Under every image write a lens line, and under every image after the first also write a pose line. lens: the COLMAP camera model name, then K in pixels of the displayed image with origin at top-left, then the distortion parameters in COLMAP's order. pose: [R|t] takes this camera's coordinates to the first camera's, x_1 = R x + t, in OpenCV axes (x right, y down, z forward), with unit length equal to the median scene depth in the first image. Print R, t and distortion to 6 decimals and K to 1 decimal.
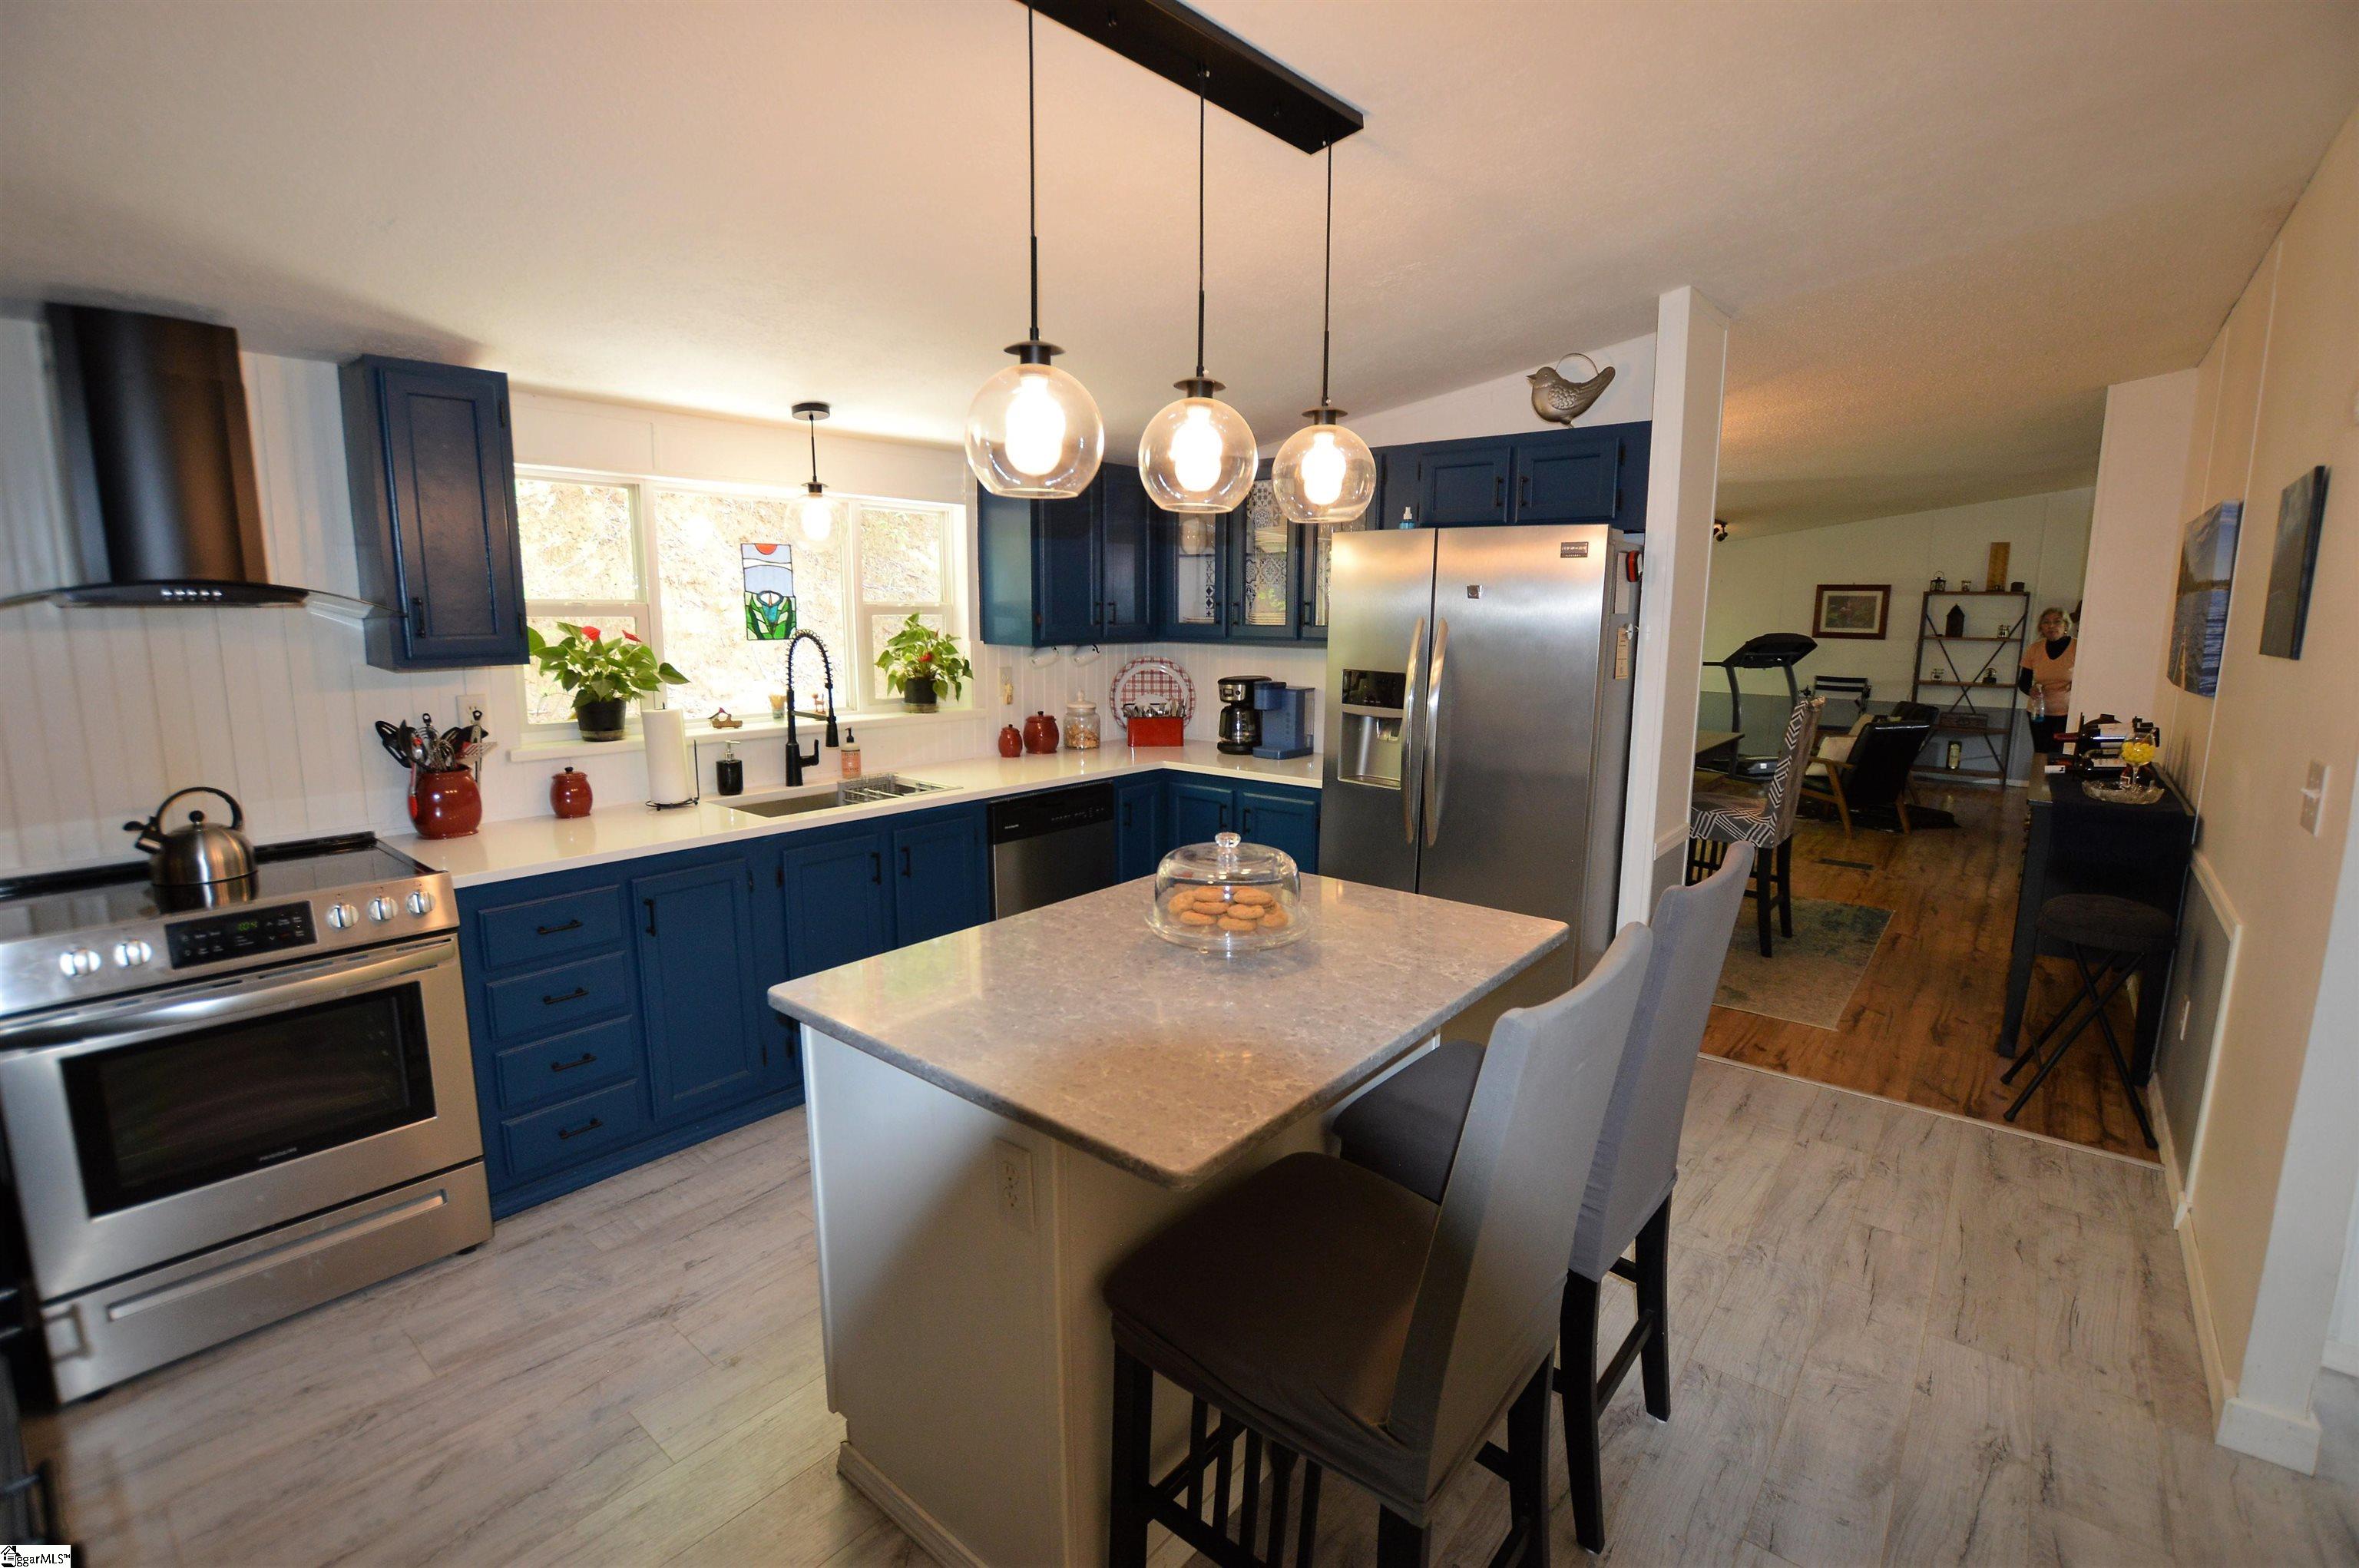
lens RADIAL K [[1069.6, 0, 1174.8], [0, 1069.6, 784.4], [0, 0, 1]] dist [-0.024901, 0.000488]
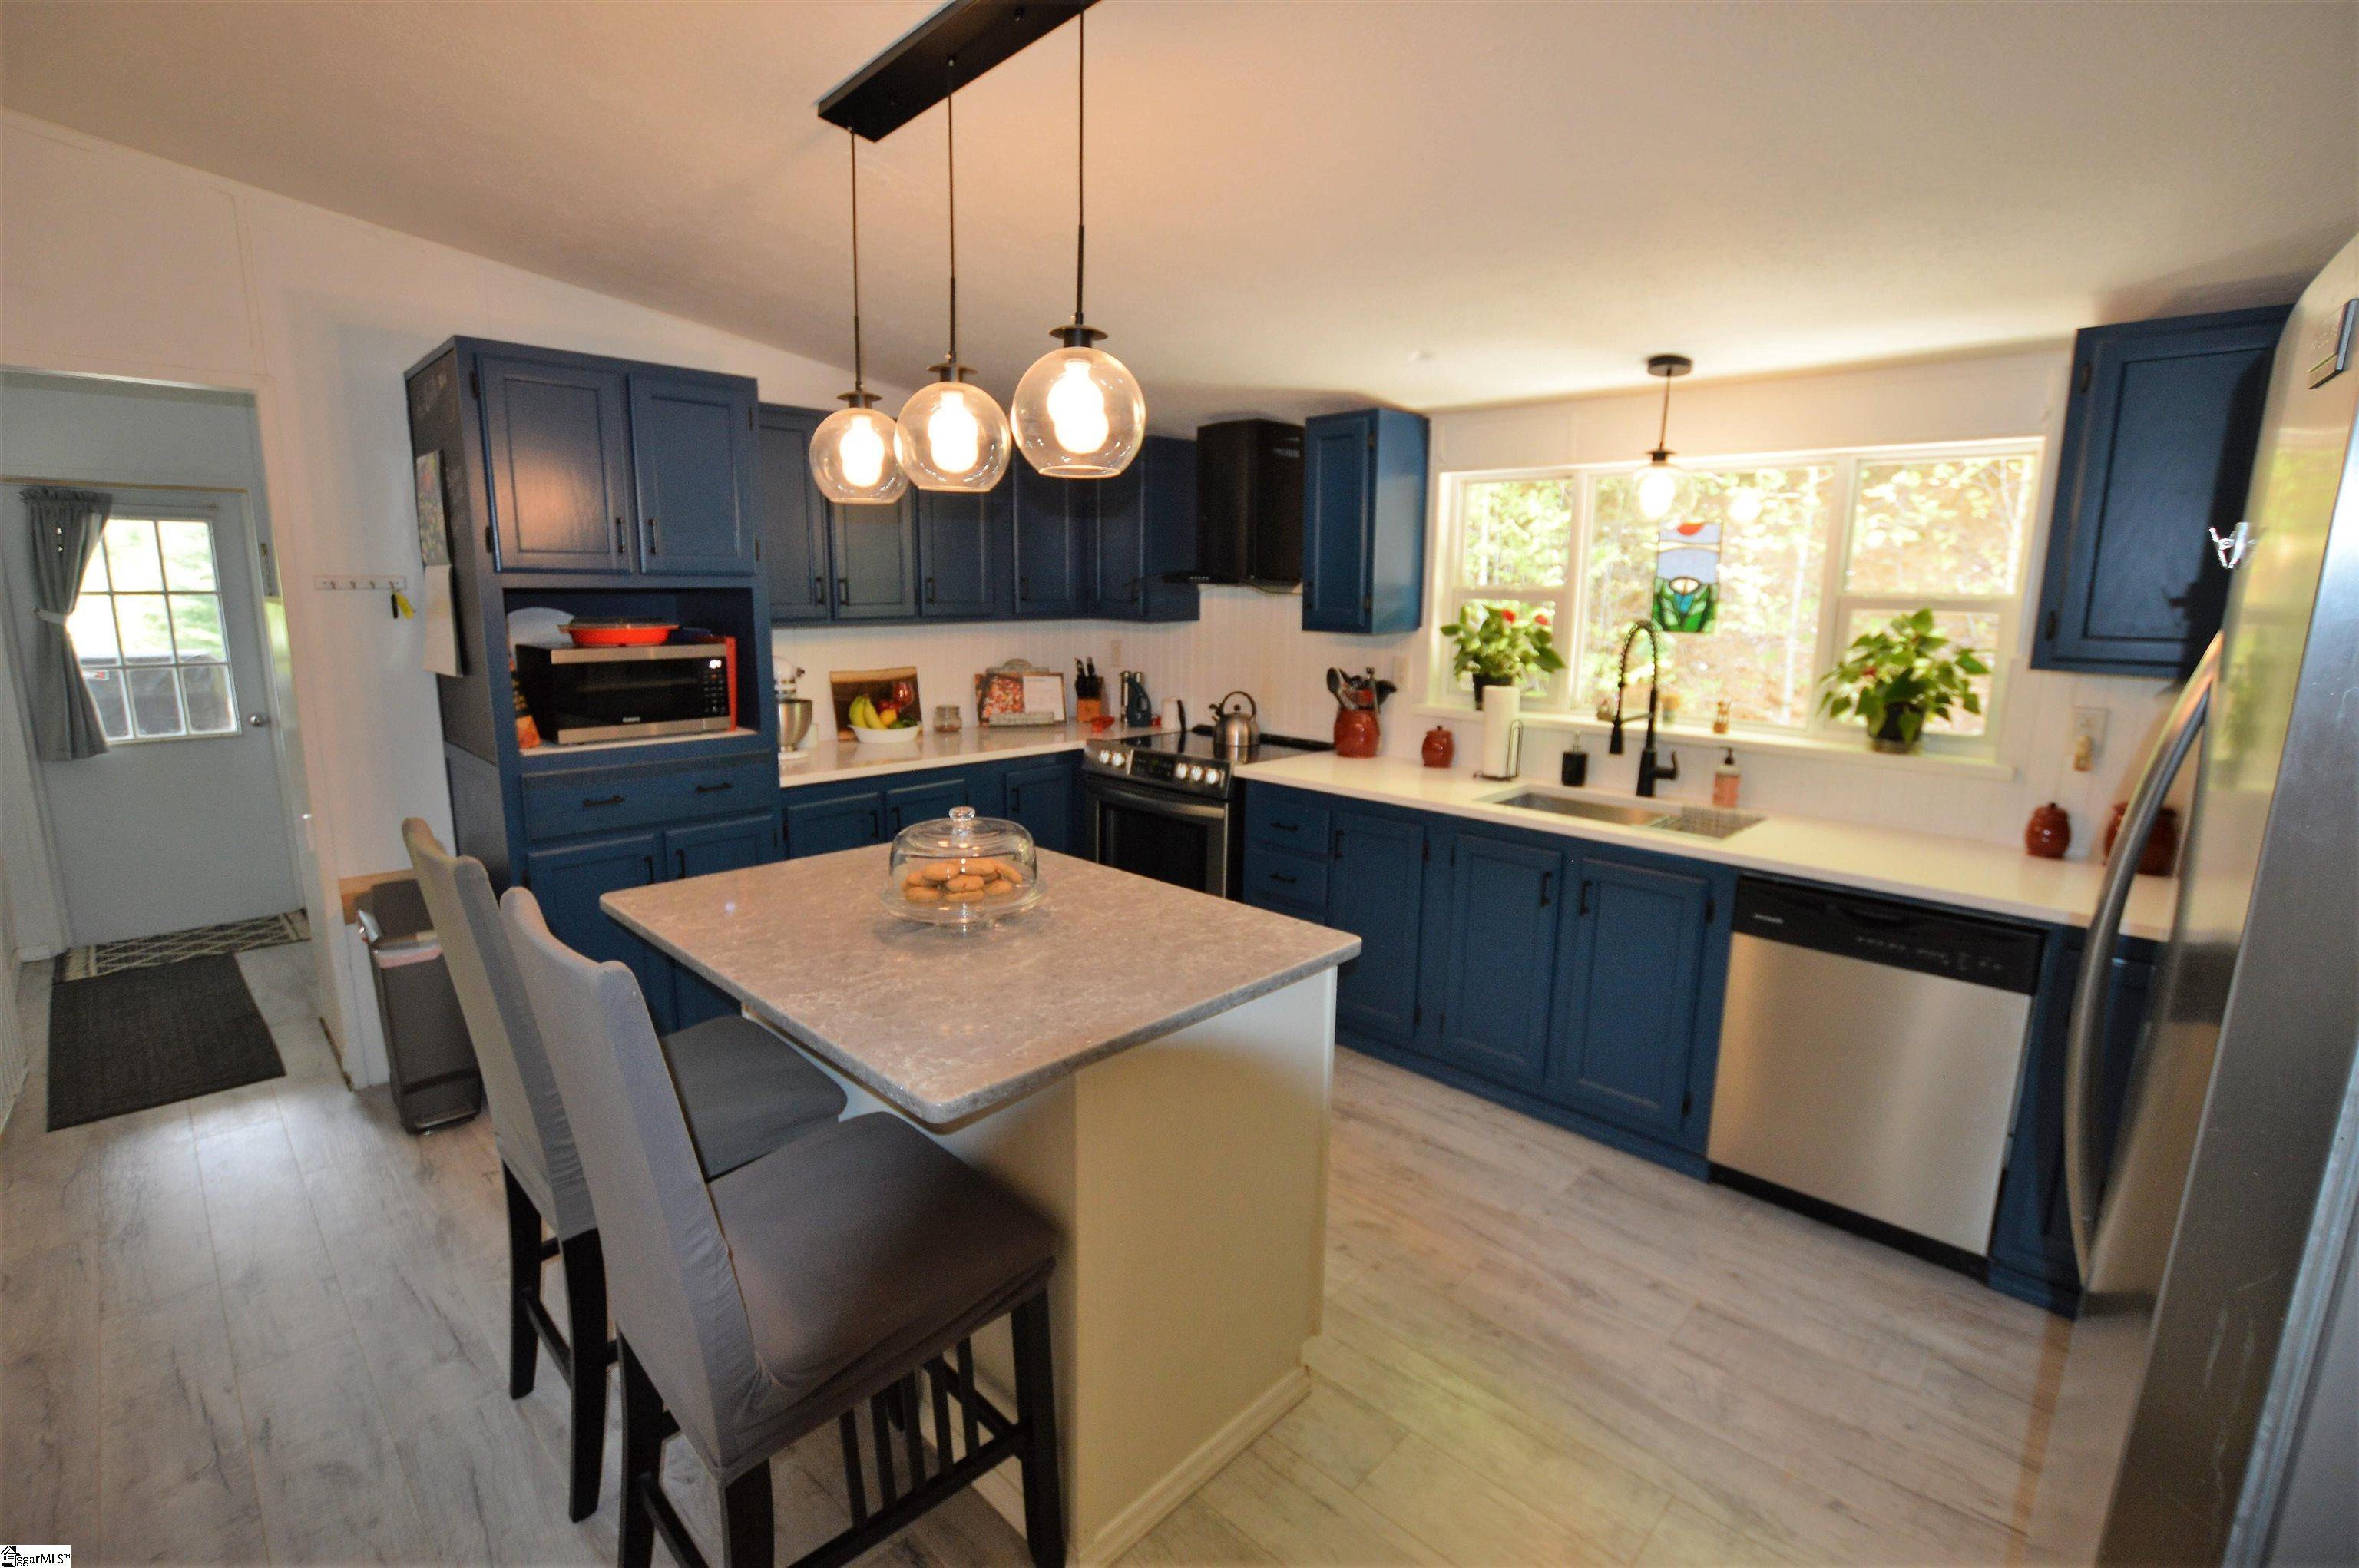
lens RADIAL K [[1069.6, 0, 1183.3], [0, 1069.6, 784.5], [0, 0, 1]] dist [-0.024901, 0.000488]
pose [[-0.085166, 0.178055, -0.980328, 0.572762], [-0.178856, 0.965189, 0.190843, -0.115598], [0.980182, 0.191591, -0.050355, 0.705698]]
